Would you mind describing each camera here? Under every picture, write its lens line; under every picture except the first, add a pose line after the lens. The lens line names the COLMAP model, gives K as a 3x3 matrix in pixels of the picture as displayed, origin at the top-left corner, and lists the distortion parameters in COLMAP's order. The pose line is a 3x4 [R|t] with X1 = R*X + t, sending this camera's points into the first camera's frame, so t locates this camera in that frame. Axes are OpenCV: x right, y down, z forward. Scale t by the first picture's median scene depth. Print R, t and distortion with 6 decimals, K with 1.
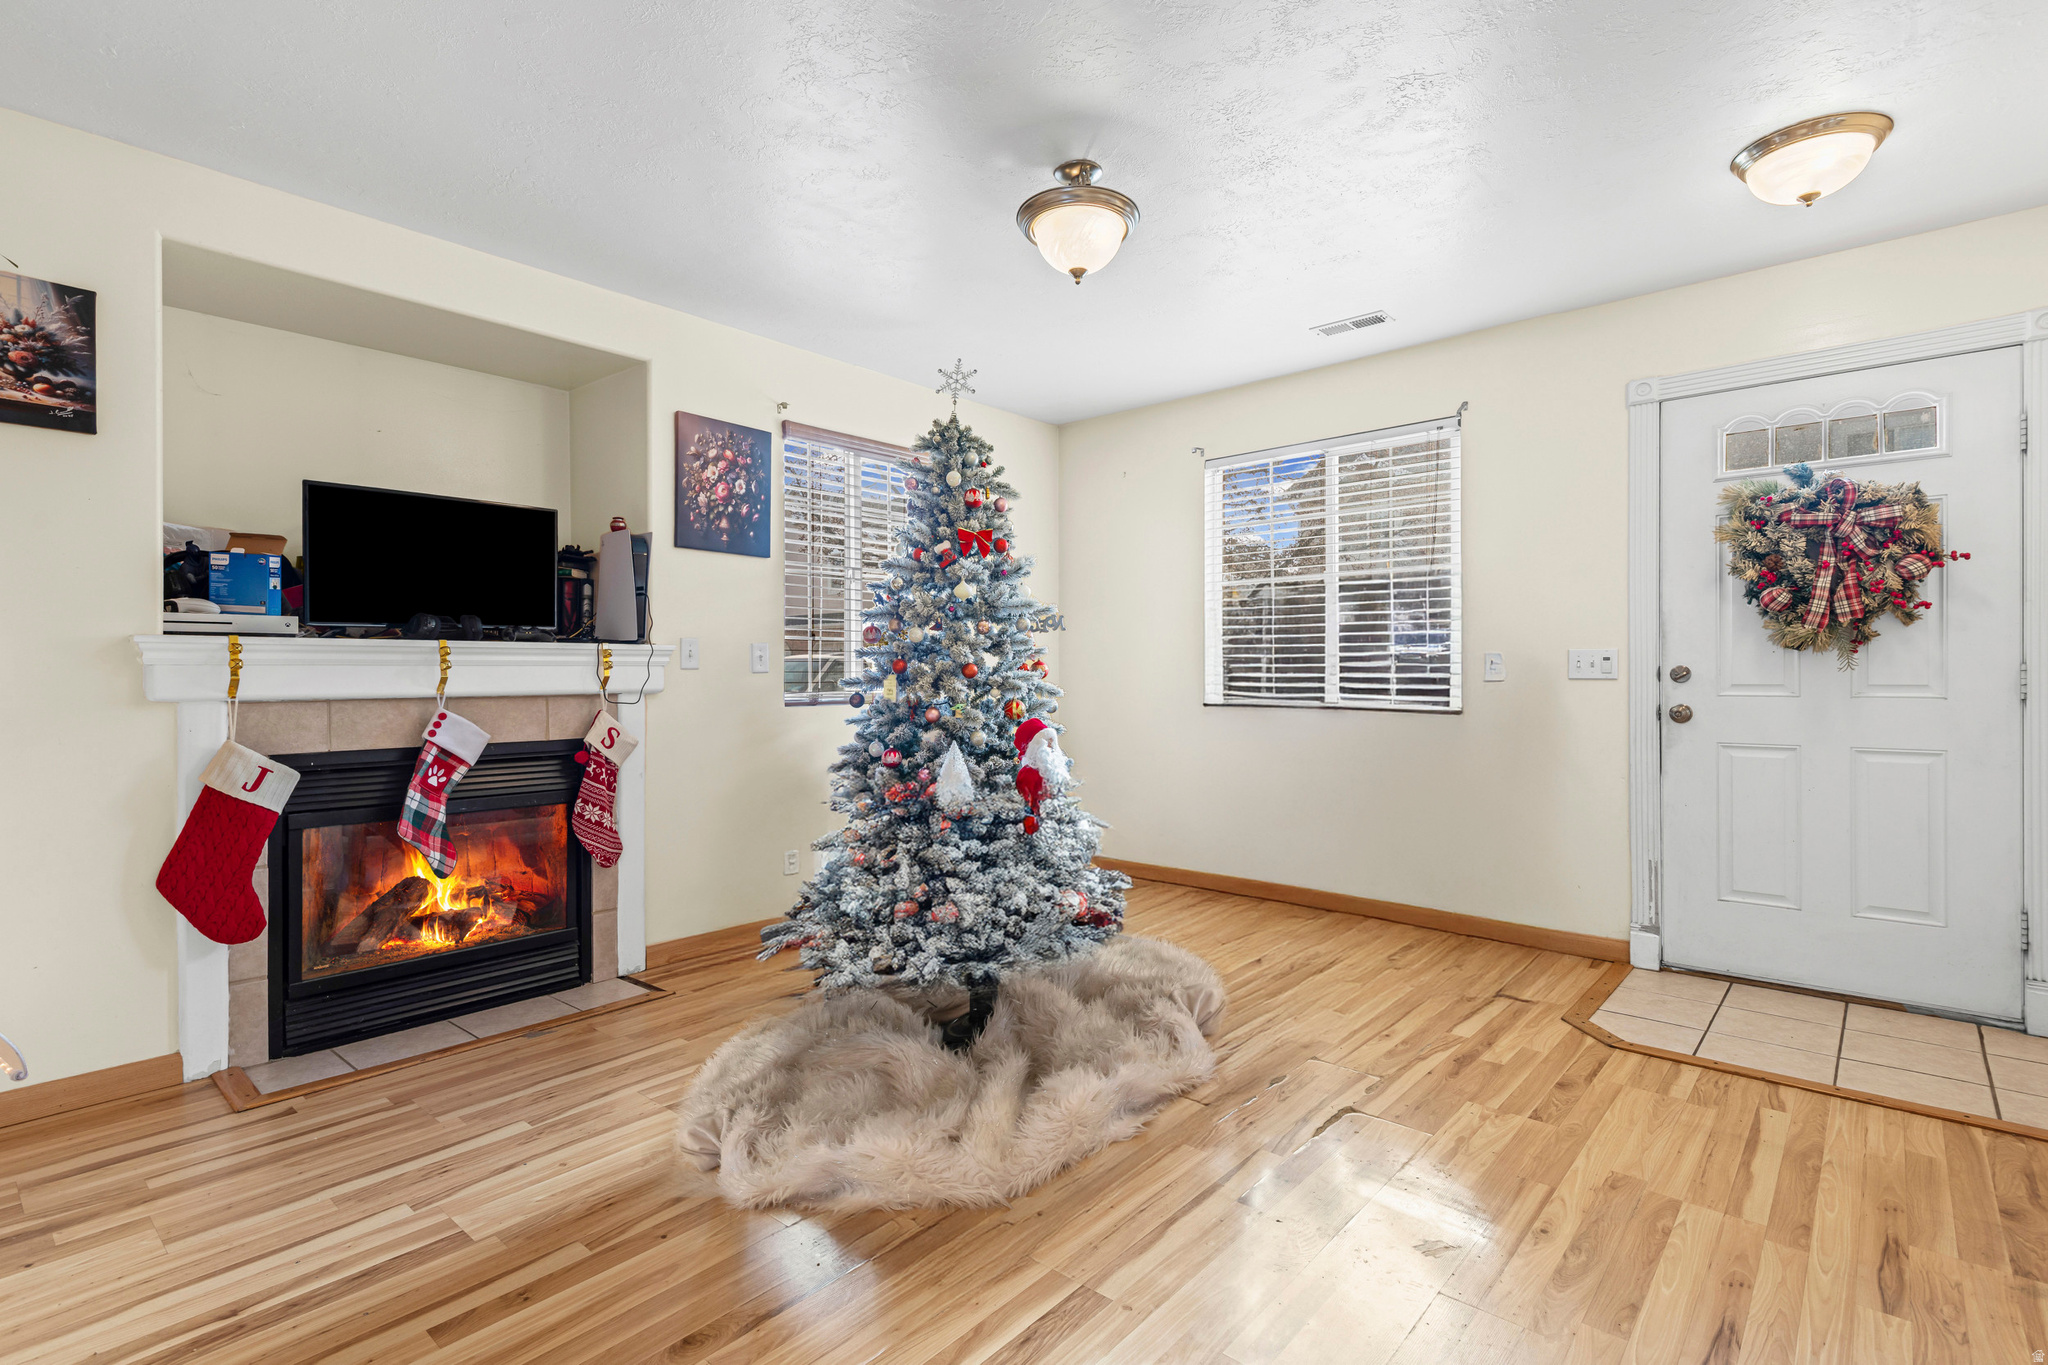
lens RADIAL K [[960.0, 0, 1044.2], [0, 960.0, 679.9], [0, 0, 1]] dist [0.027783, -0.004661]
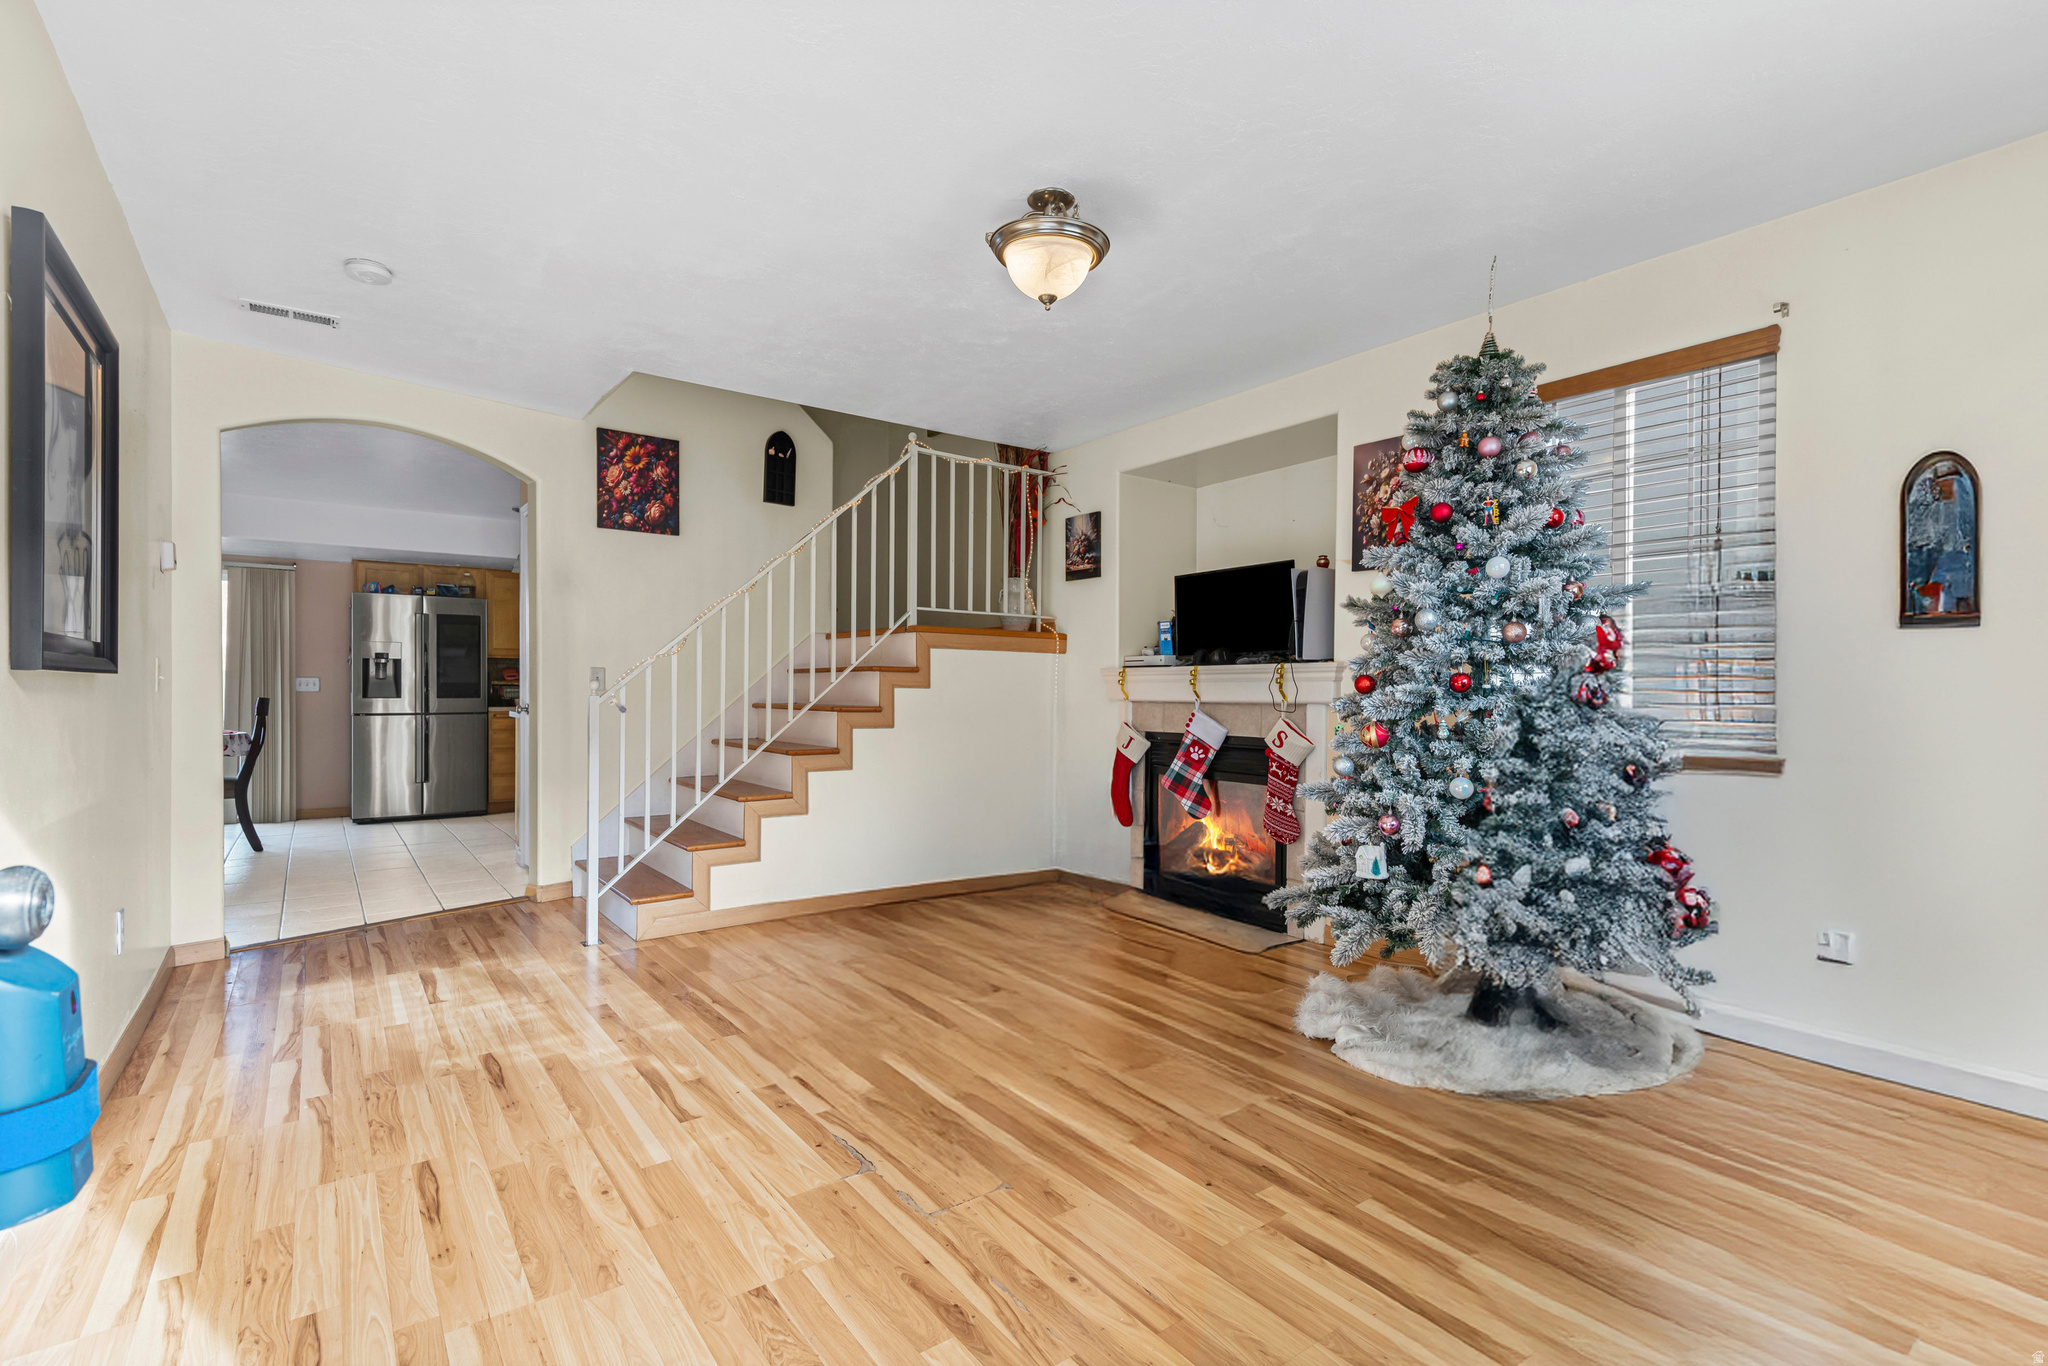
lens RADIAL K [[960.0, 0, 1027.6], [0, 960.0, 694.1], [0, 0, 1]] dist [0.027783, -0.004661]
pose [[-0.218987, 0.005414, -0.975713, 0.947134], [-0.010554, 0.999913, 0.007917, -0.004906], [0.975671, 0.012031, -0.218911, 1.091777]]
